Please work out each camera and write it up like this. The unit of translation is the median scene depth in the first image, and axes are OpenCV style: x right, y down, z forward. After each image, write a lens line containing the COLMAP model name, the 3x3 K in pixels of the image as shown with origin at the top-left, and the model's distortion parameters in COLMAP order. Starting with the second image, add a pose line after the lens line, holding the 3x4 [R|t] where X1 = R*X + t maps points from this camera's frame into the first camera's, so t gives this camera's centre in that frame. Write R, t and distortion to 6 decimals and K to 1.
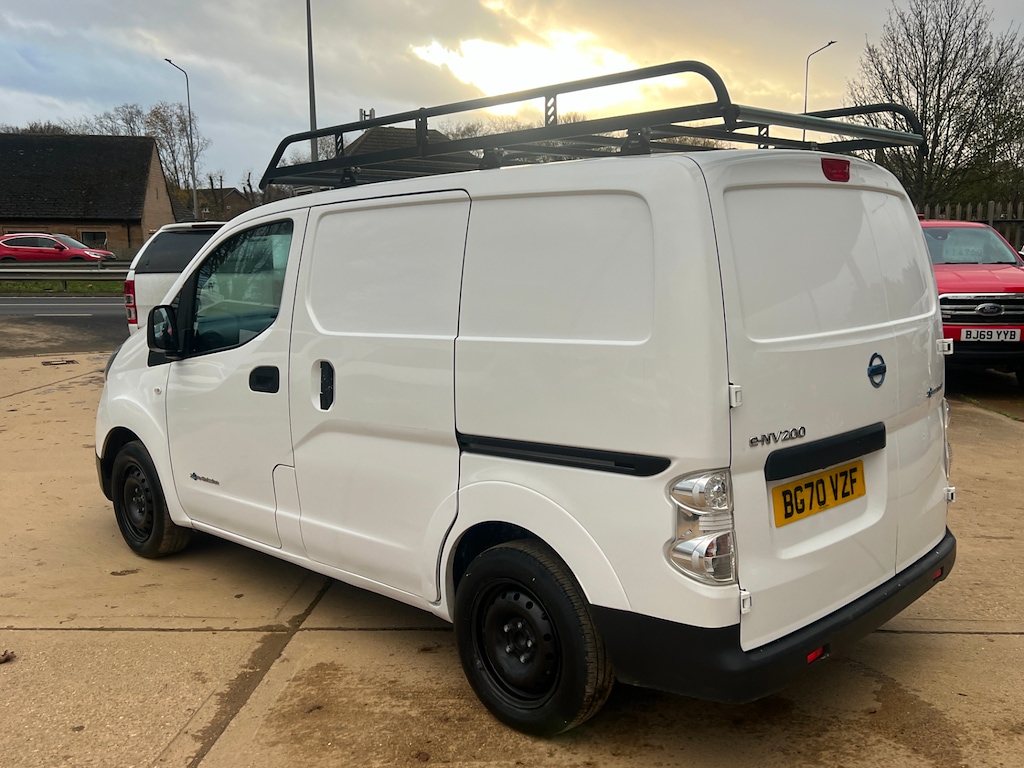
lens RADIAL K [[958.7, 0, 515.2], [0, 958.7, 388.4], [0, 0, 1]] dist [0.110820, -0.198637]
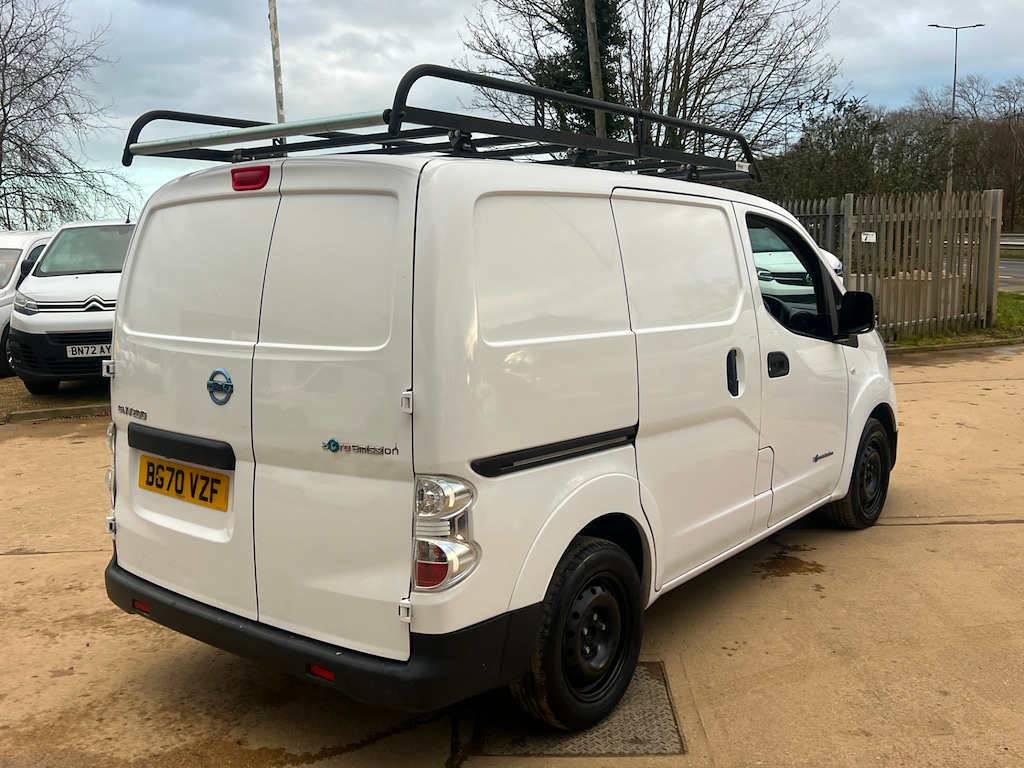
lens RADIAL K [[952.1, 0, 521.2], [0, 952.1, 393.9], [0, 0, 1]] dist [0.087202, -0.137687]
pose [[0.117256, 0.166457, -0.979052, 1.209085], [-0.130352, 0.979903, 0.150990, -0.175613], [0.984510, 0.109917, 0.136598, 1.047839]]
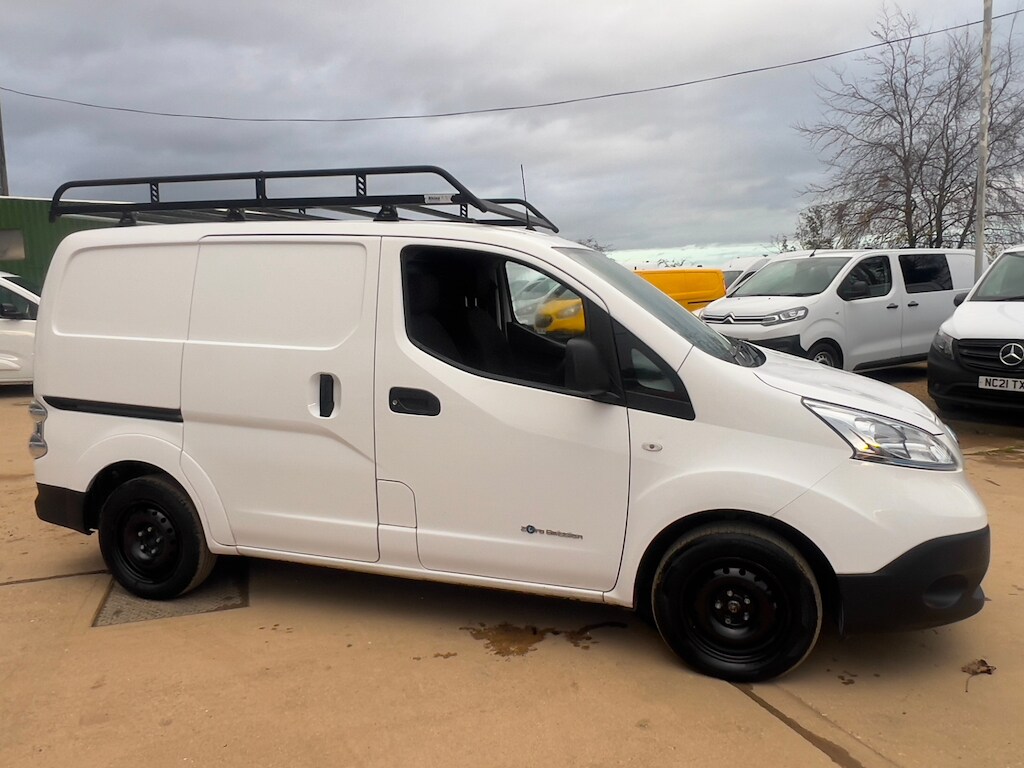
lens RADIAL K [[746.6, 0, 516.4], [0, 746.6, 386.4], [0, 0, 1]] dist [0.002539, -0.007005]
pose [[-0.887175, 0.086482, -0.453256, 0.343962], [-0.042954, 0.962537, 0.267728, -0.341216], [0.459429, 0.256991, -0.850224, 2.375307]]
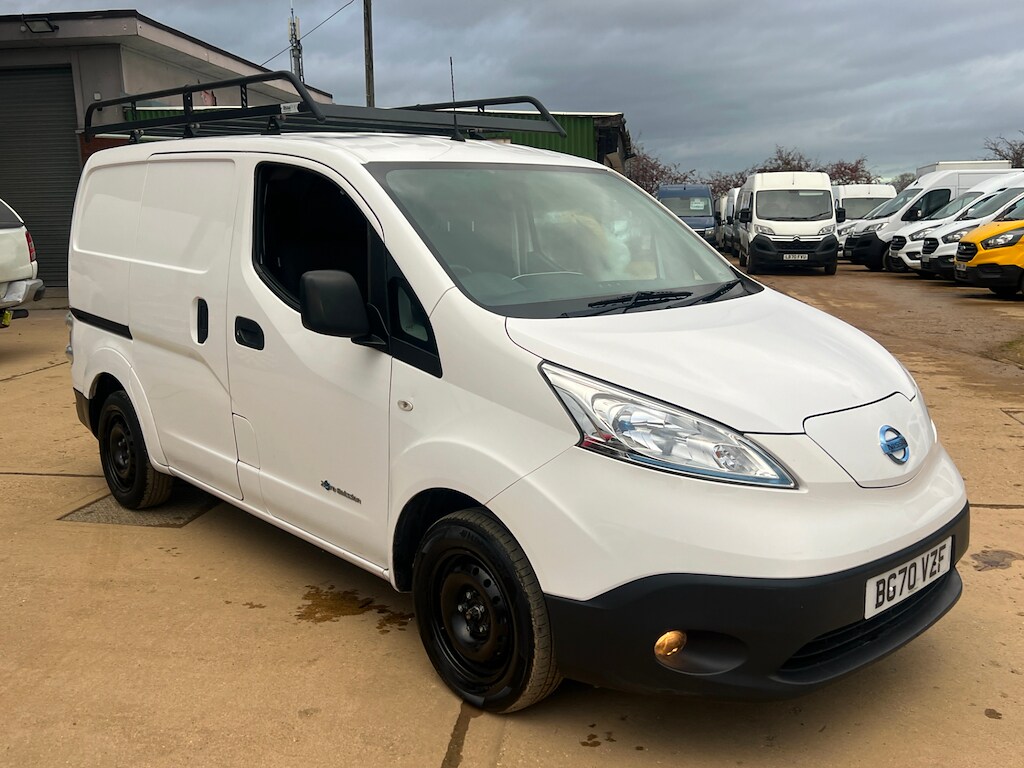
lens RADIAL K [[952.1, 0, 521.2], [0, 952.1, 393.9], [0, 0, 1]] dist [0.087202, -0.137687]
pose [[-0.998761, 0.015511, 0.047283, -0.324690], [0.030459, 0.941943, 0.334387, -0.364111], [-0.039351, 0.335413, -0.941249, 2.586591]]
